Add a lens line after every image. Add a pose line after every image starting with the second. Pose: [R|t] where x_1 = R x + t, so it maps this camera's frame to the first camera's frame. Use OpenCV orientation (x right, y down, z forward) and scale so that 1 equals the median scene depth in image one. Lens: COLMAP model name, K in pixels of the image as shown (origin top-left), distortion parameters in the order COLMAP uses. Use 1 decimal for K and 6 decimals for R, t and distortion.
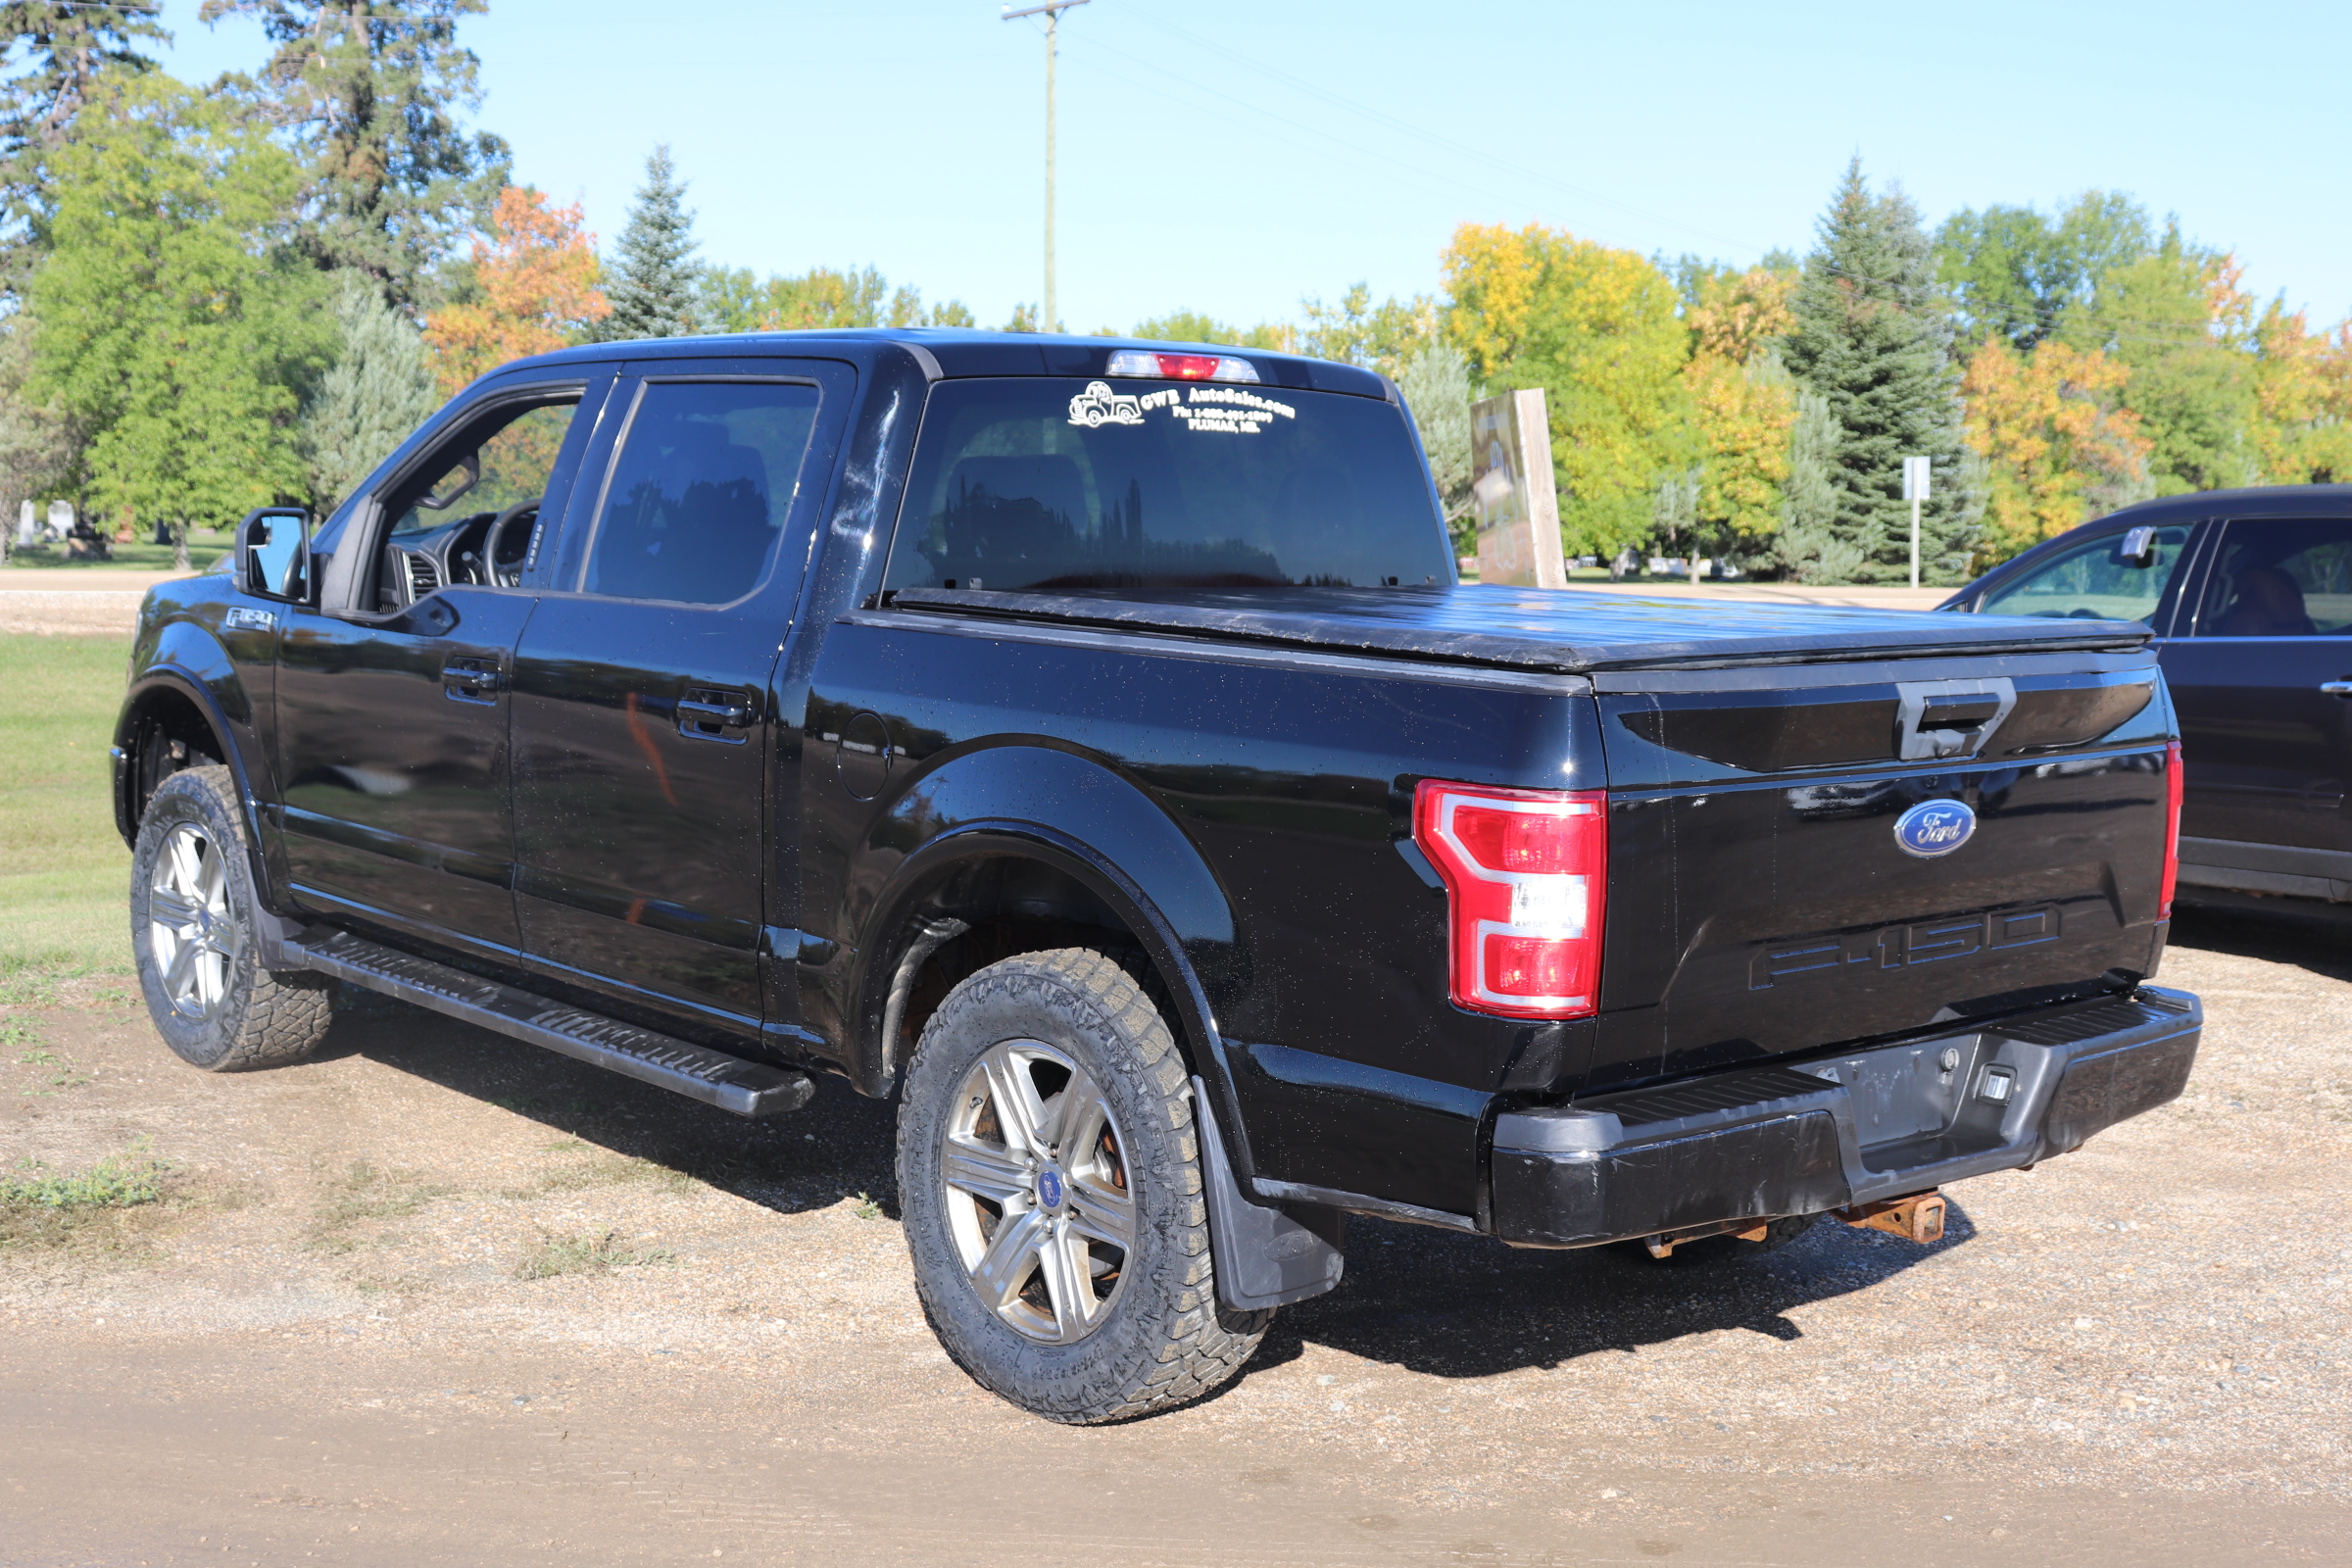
lens RADIAL K [[2837.8, 0, 1174.8], [0, 2837.8, 771.7], [0, 0, 1]] dist [0.026832, 0.000000]
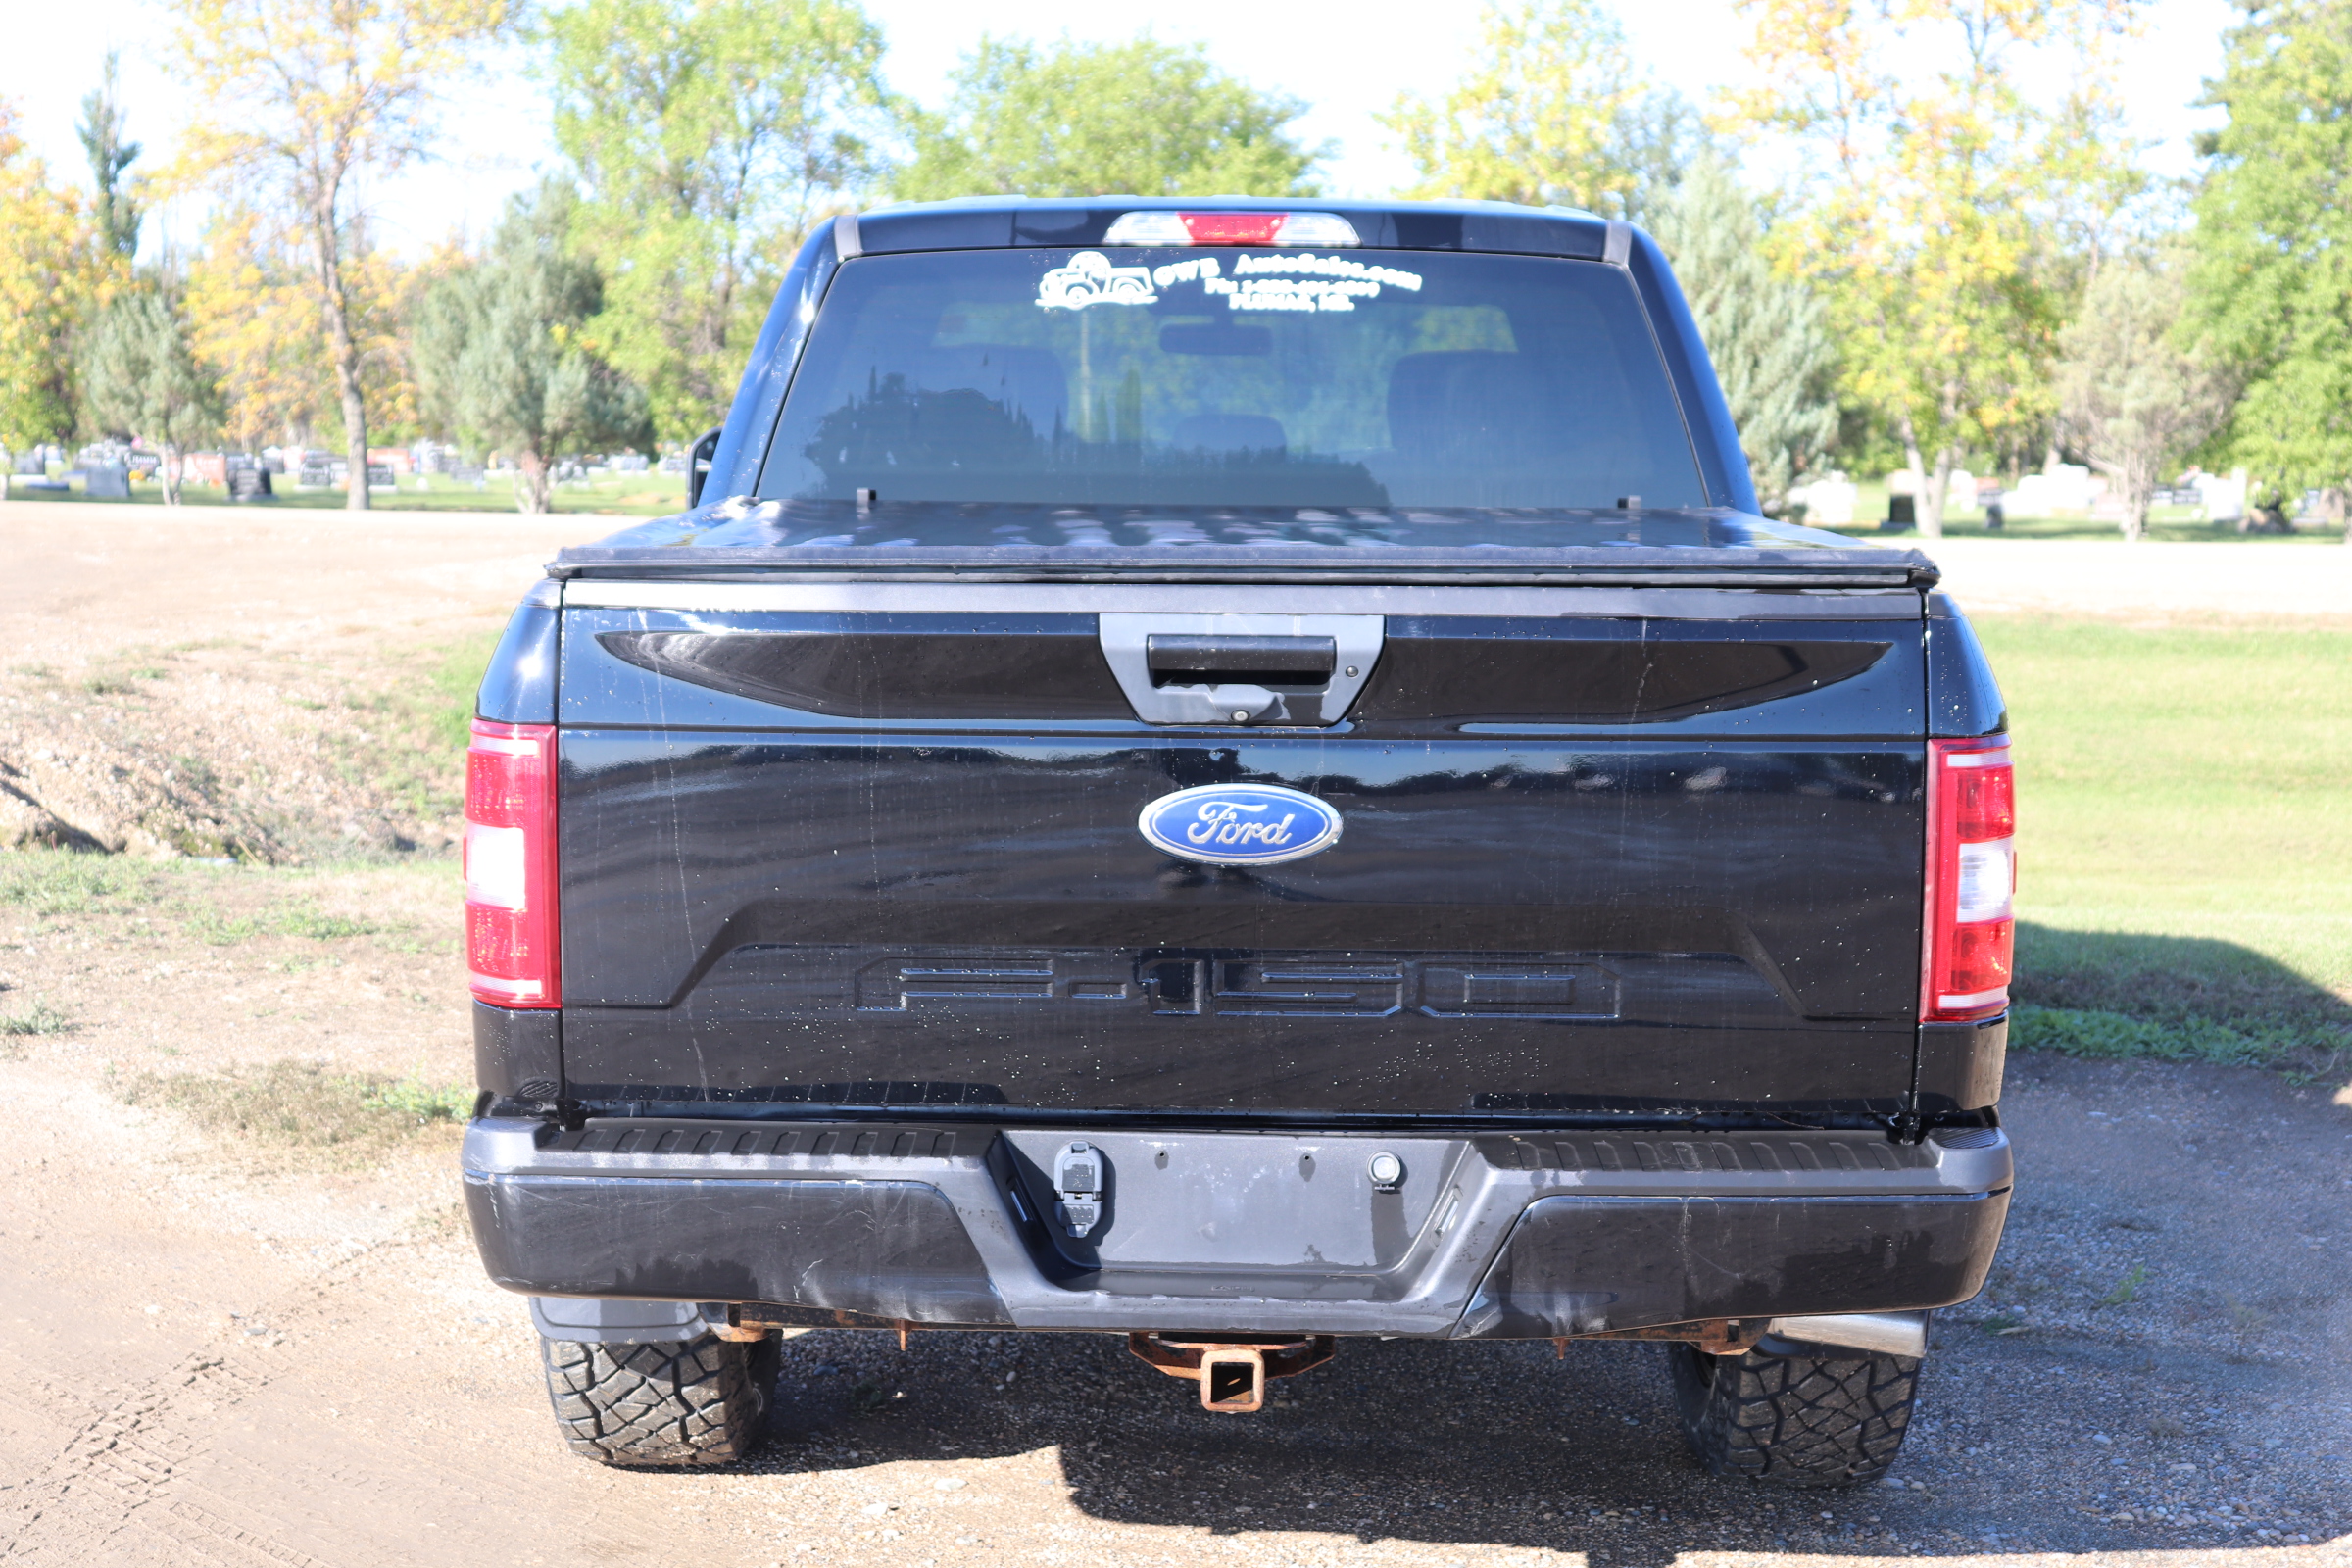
lens RADIAL K [[3386.6, 0, 1176.3], [0, 3386.6, 795.4], [0, 0, 1]] dist [0.169402, 0.000000]
pose [[0.741046, 0.060043, -0.668765, 0.628538], [-0.060816, 0.997902, 0.022205, -0.004110], [0.668695, 0.024217, 0.743143, 0.277996]]
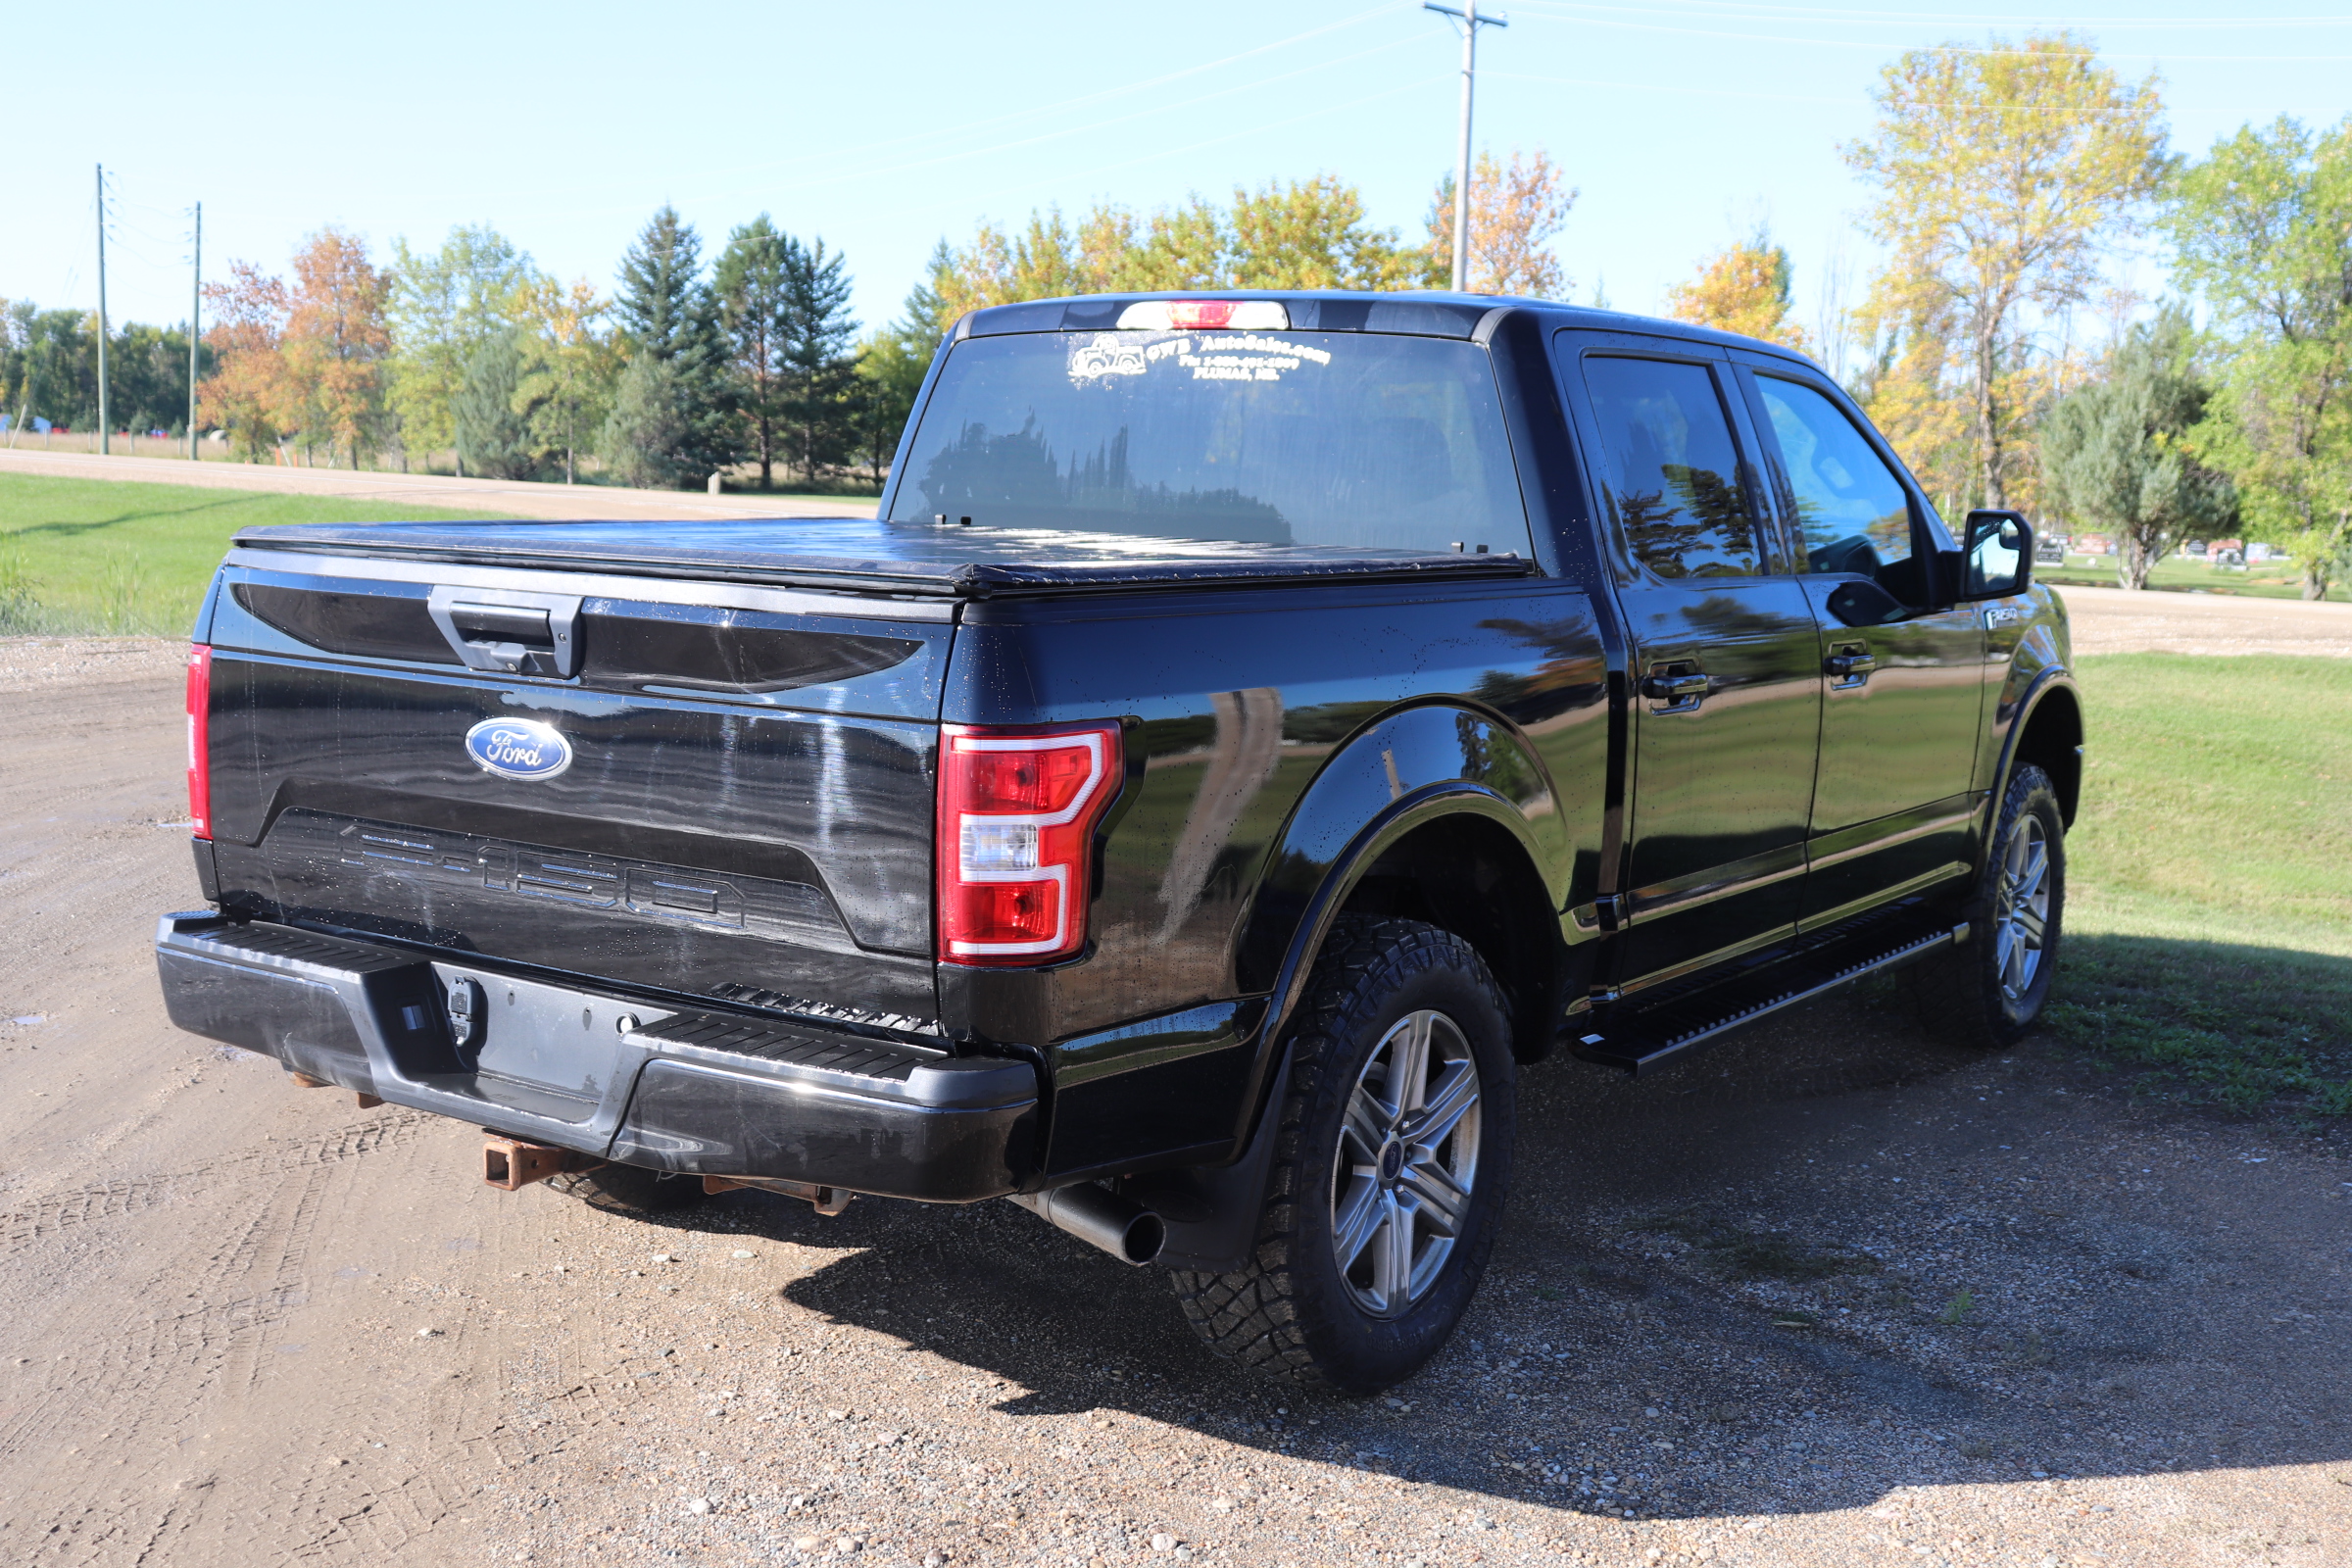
lens RADIAL K [[2728.9, 0, 1179.8], [0, 2728.9, 787.4], [0, 0, 1]] dist [-0.011964, 0.000000]
pose [[0.250657, 0.101605, -0.962729, 0.912558], [-0.128334, 0.989187, 0.070984, -0.045753], [0.959532, 0.105759, 0.260986, 0.748599]]
